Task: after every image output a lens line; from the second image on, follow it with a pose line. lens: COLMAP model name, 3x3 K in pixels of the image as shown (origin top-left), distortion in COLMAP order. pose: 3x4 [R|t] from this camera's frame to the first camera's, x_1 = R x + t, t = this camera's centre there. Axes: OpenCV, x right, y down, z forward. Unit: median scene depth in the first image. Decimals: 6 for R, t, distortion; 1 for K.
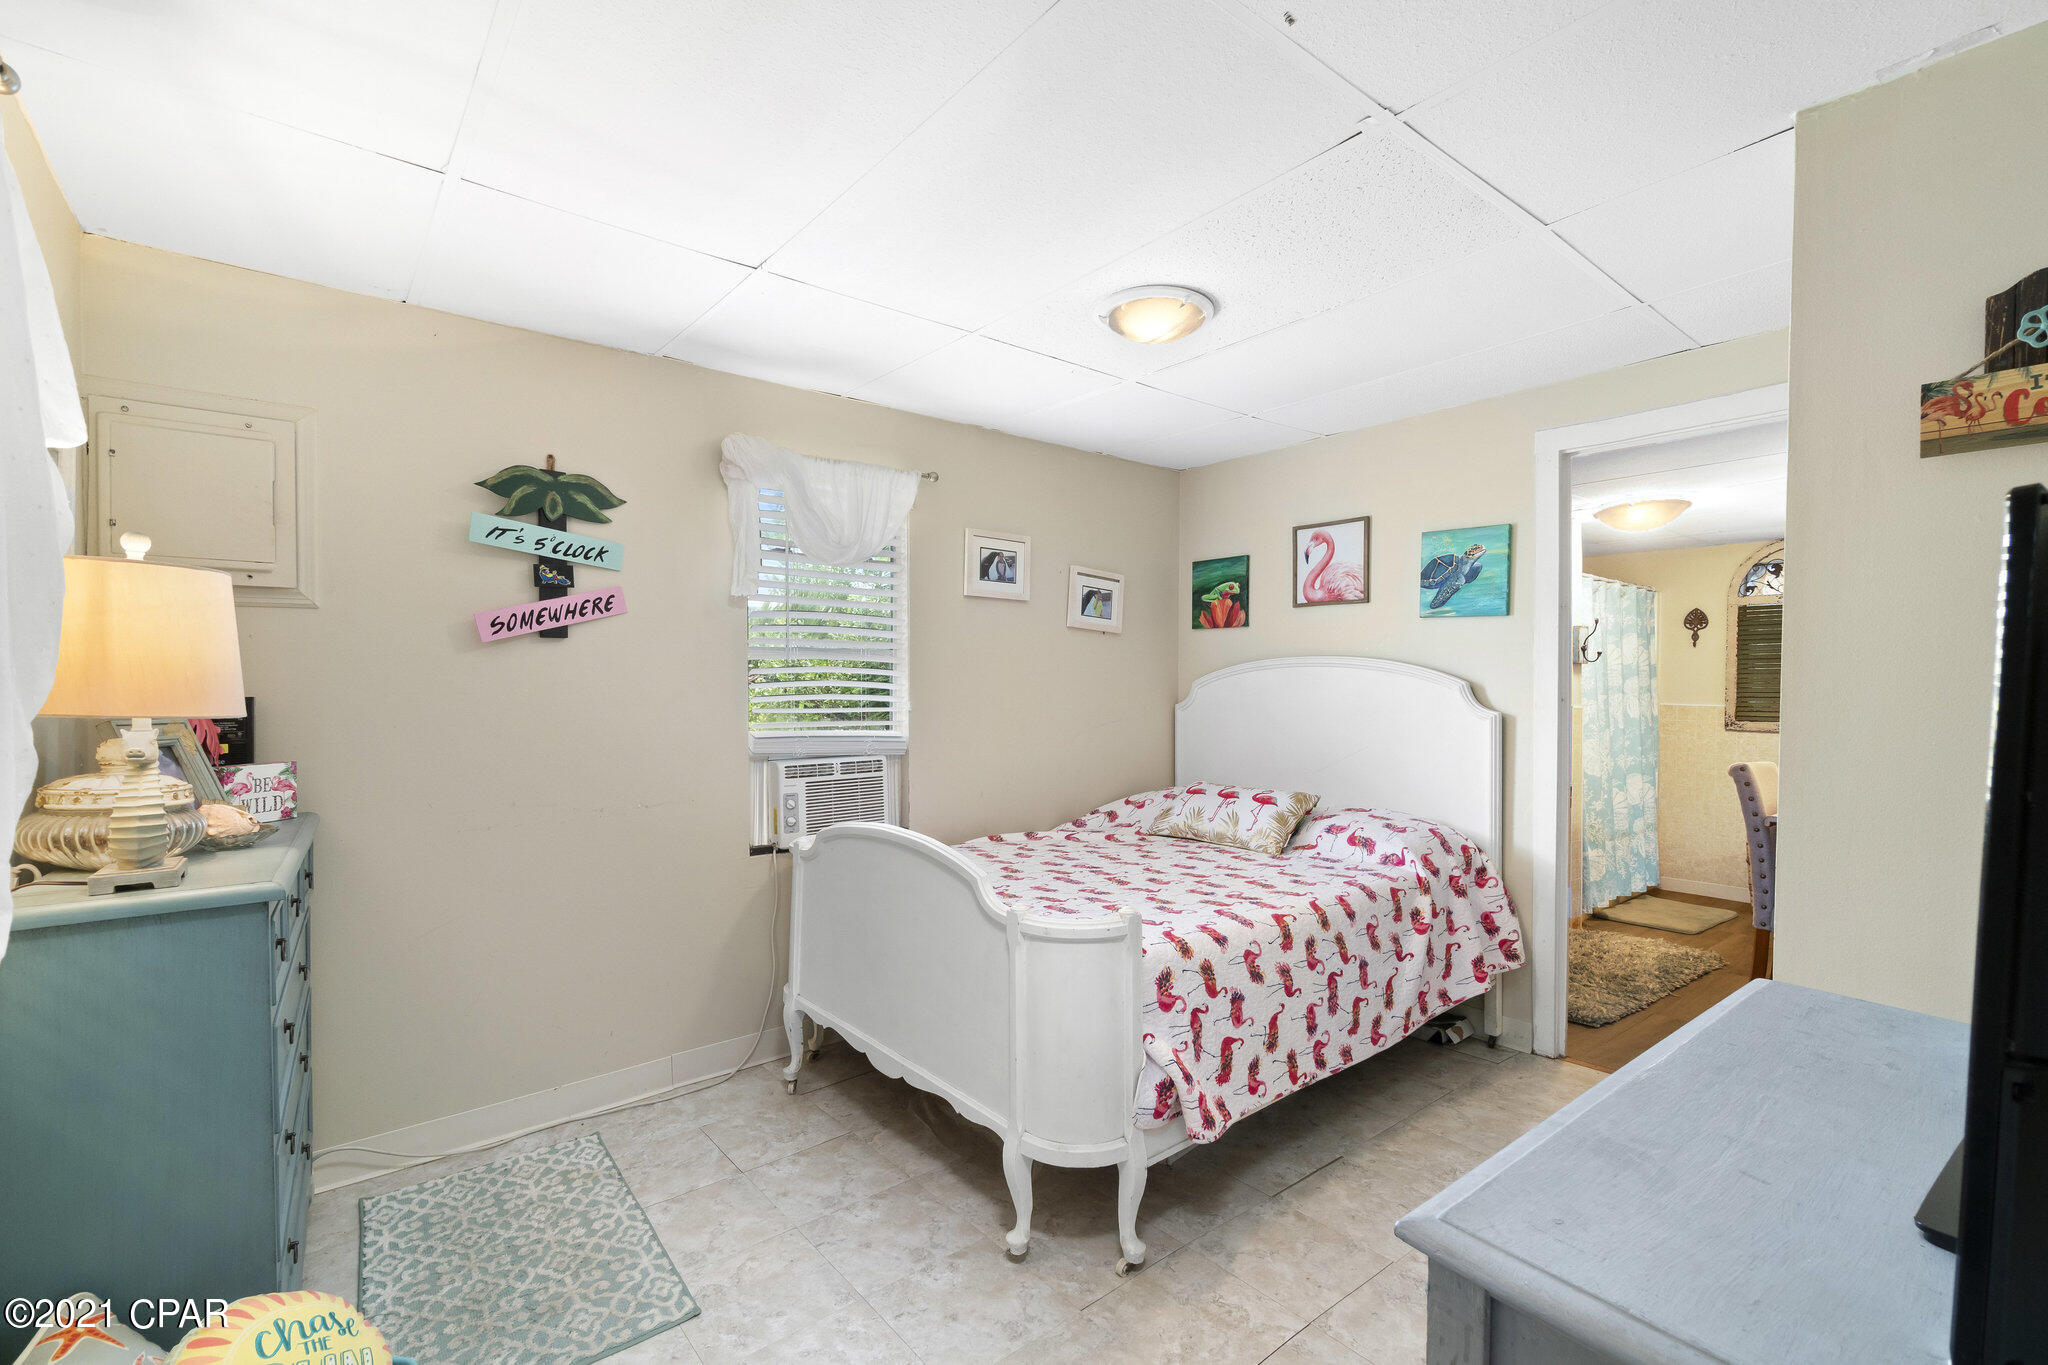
lens RADIAL K [[890.2, 0, 1024.0], [0, 890.2, 682.5], [0, 0, 1]] dist [0.000548, -0.000016]
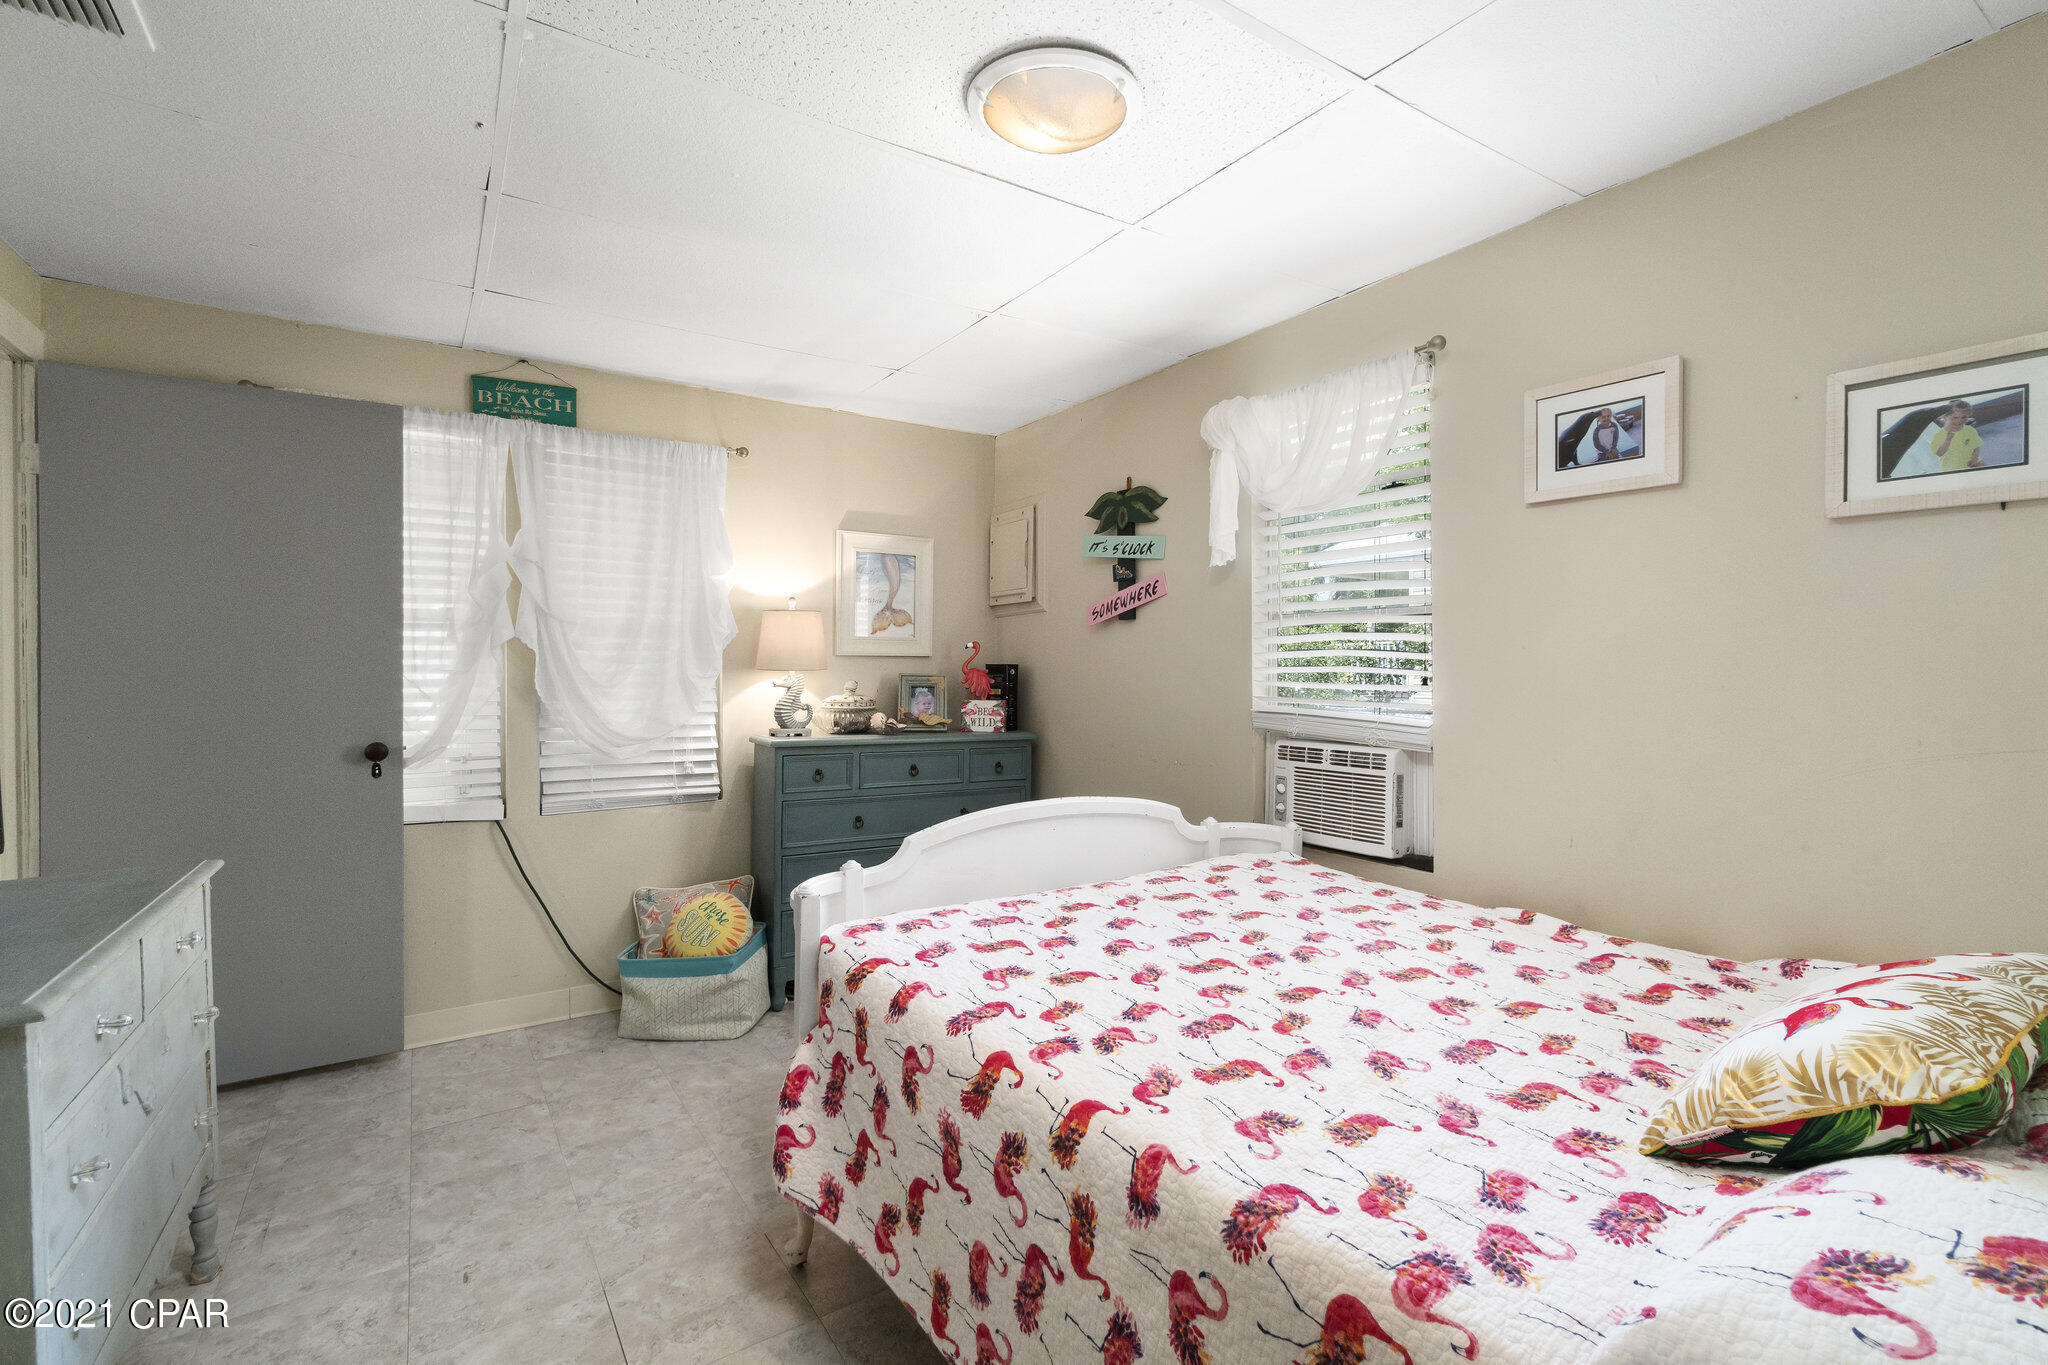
lens RADIAL K [[883.6, 0, 1026.3], [0, 883.6, 667.7], [0, 0, 1]] dist [-0.001945, -0.000345]
pose [[-0.075606, 0.004897, -0.997126, 0.733175], [0.003725, 0.999982, 0.004629, 0.011934], [0.997131, -0.003364, -0.075623, 0.926653]]
